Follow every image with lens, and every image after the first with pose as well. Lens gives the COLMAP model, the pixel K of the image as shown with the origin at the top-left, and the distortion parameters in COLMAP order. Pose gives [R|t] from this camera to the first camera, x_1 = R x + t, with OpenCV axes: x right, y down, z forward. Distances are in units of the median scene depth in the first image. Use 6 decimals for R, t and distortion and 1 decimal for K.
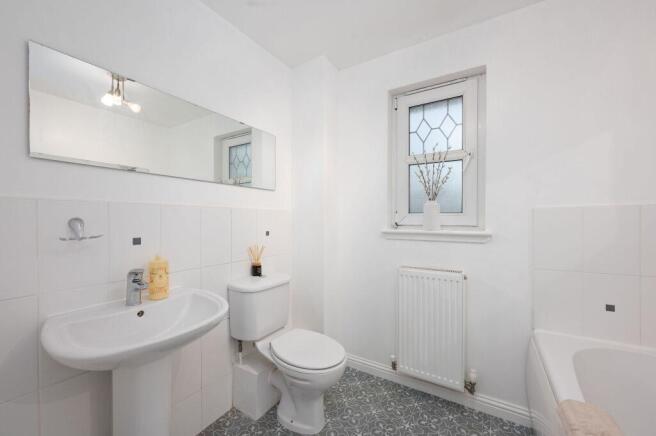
lens RADIAL K [[266.1, 0, 326.9], [0, 266.1, 220.1], [0, 0, 1]] dist [0.008048, -0.000871]
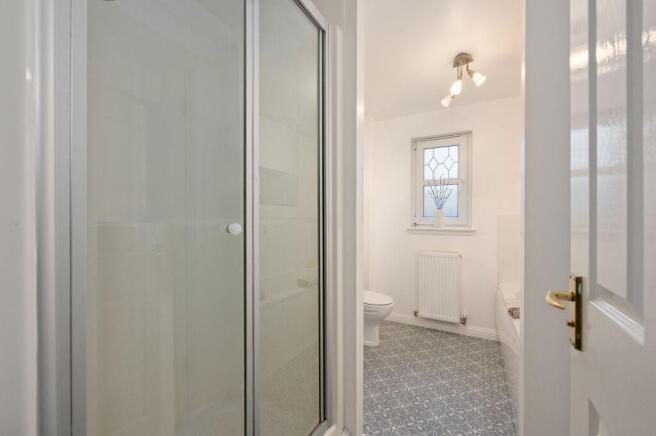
lens RADIAL K [[266.1, 0, 328.7], [0, 266.1, 217.8], [0, 0, 1]] dist [0.008048, -0.000871]
pose [[0.998756, 0.006062, 0.049493, -0.356216], [-0.005378, 0.999888, -0.013939, 0.003954], [-0.049572, 0.013656, 0.998677, -0.576550]]
